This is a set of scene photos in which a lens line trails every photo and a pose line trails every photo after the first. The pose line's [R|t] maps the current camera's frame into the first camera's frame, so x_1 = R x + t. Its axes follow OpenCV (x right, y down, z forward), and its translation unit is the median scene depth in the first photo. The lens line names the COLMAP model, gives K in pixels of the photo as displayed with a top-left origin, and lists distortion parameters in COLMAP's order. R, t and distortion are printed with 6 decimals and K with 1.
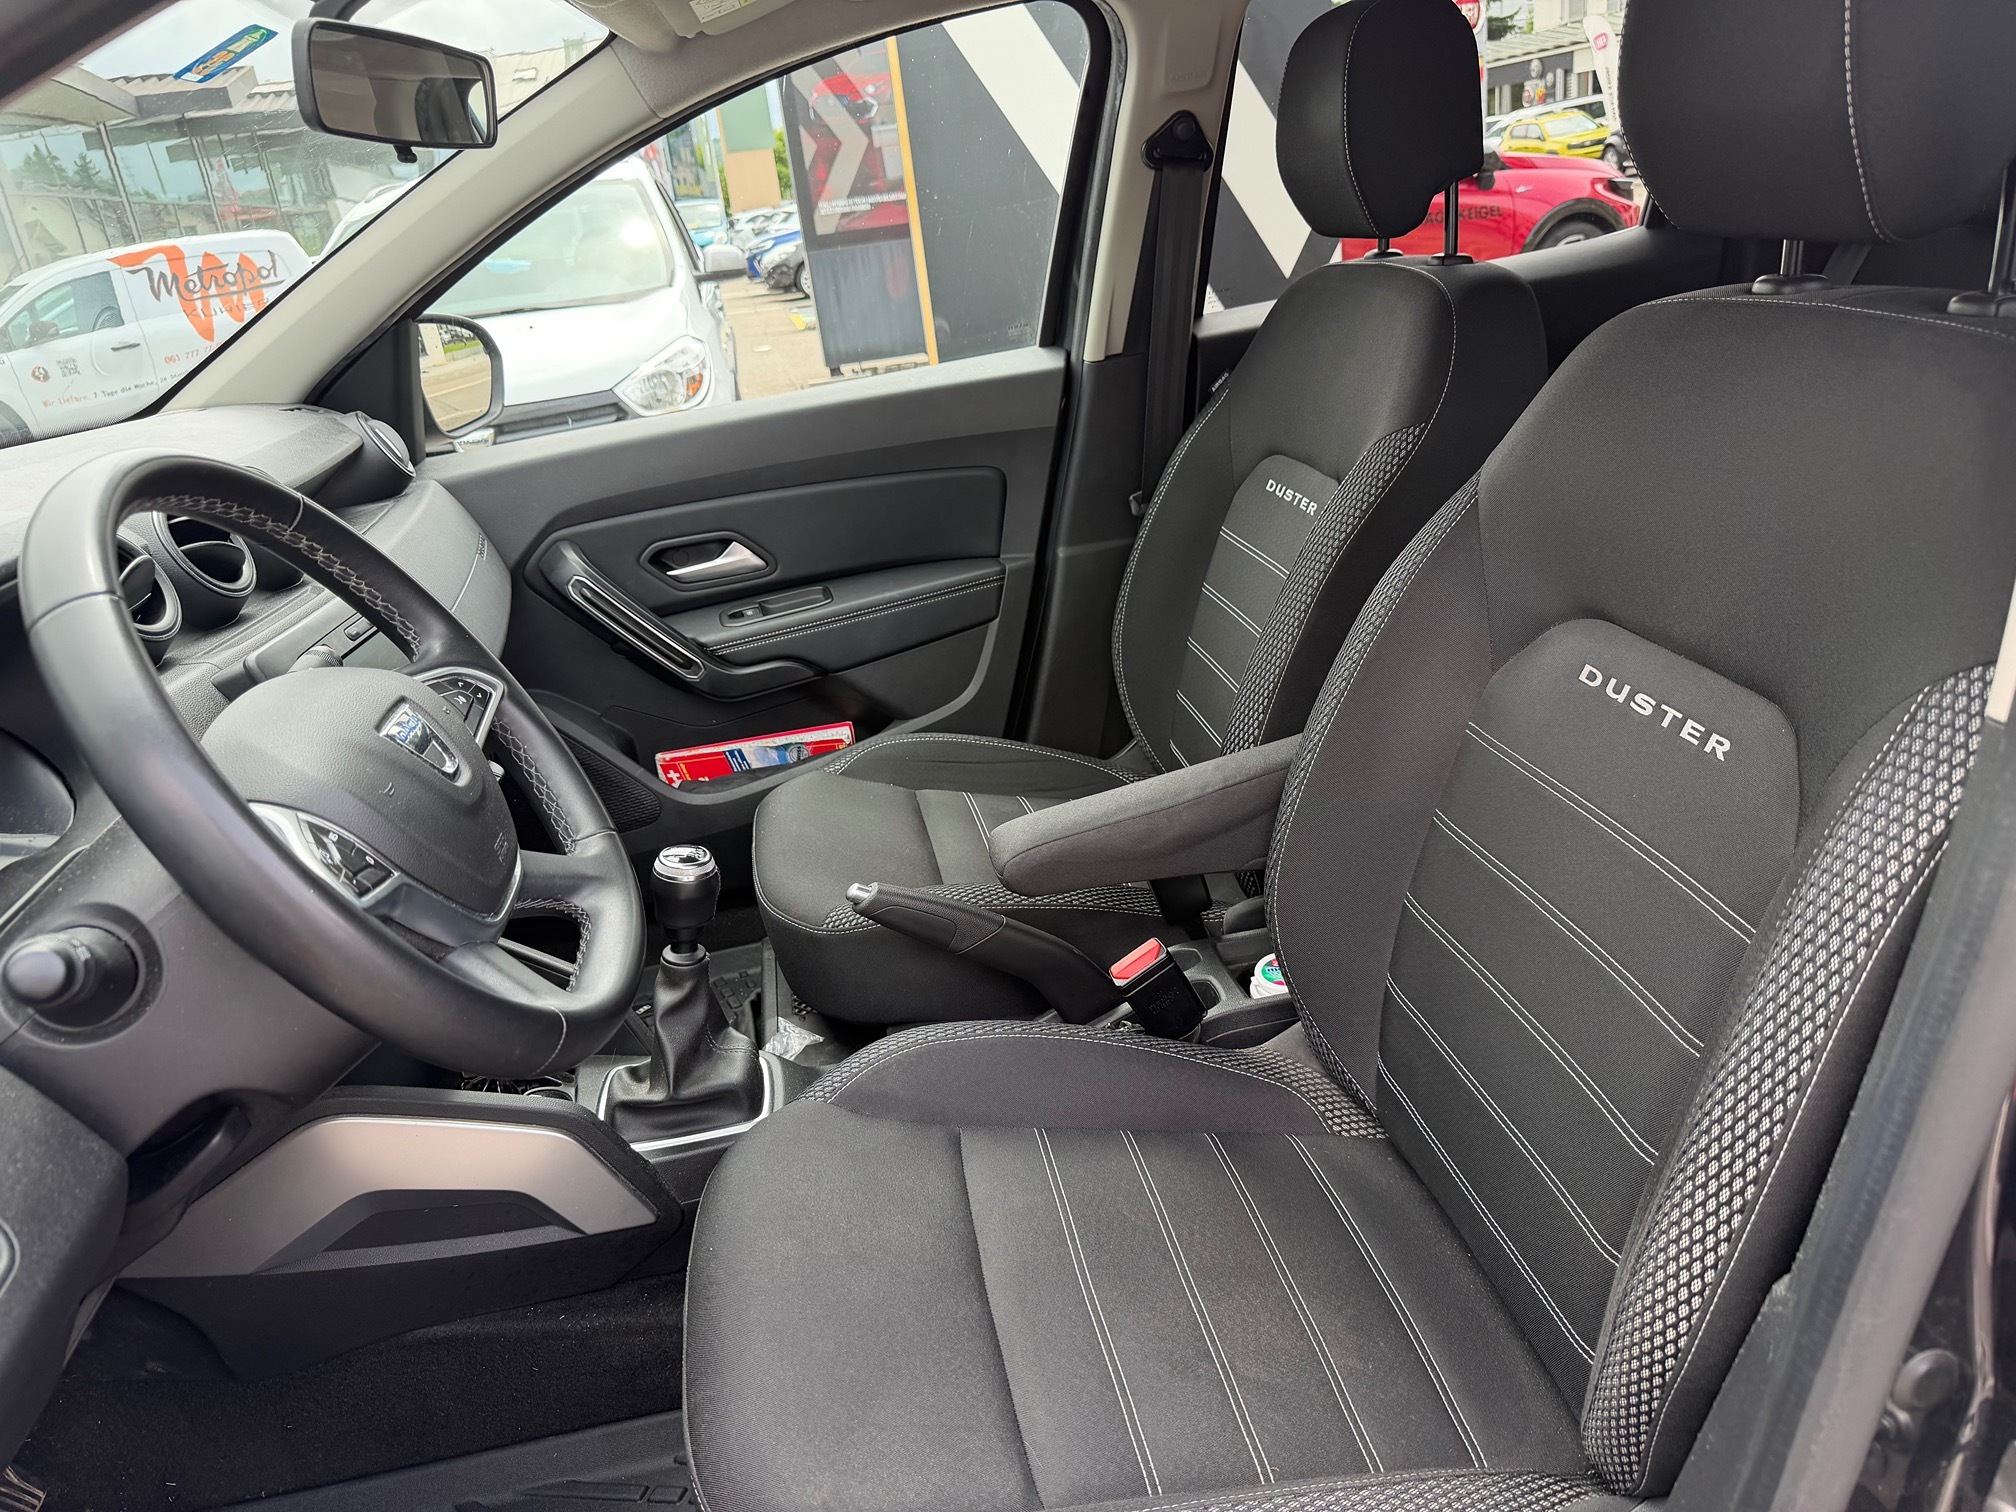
lens RADIAL K [[1414.0, 0, 1007.5], [0, 1414.0, 754.4], [0, 0, 1]] dist [0.042618, -0.057991]
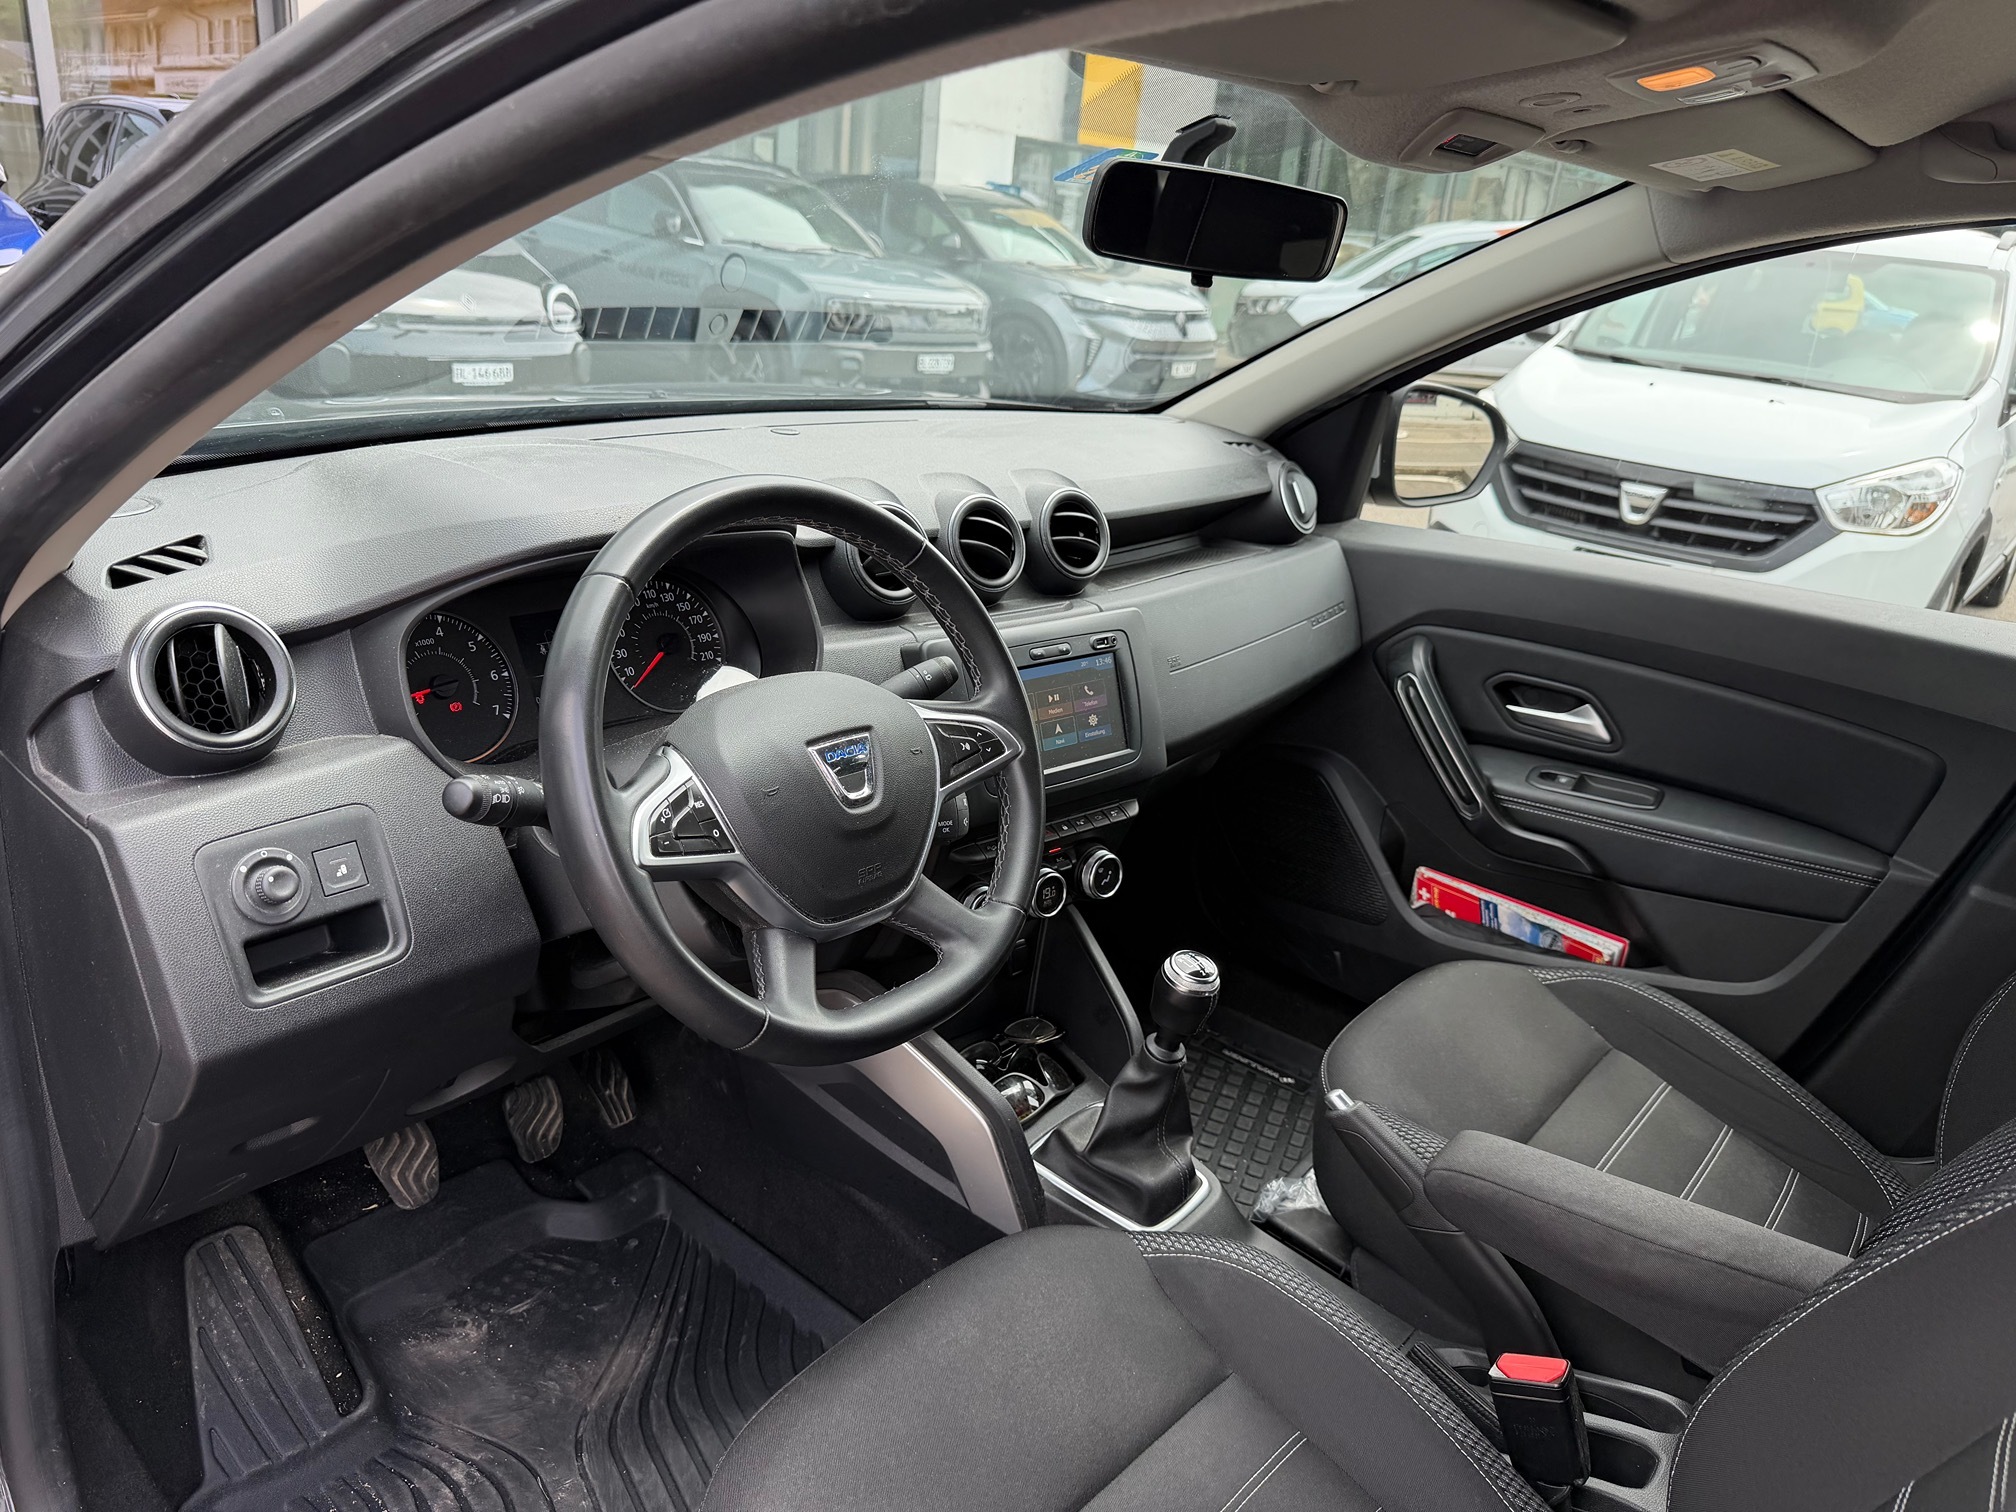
lens RADIAL K [[1414.0, 0, 998.9], [0, 1414.0, 768.0], [0, 0, 1]] dist [0.042618, -0.057991]
pose [[0.621292, 0.435805, -0.651207, 0.186277], [-0.431778, 0.883919, 0.179598, -0.115285], [0.653883, 0.169594, 0.737343, 0.083575]]
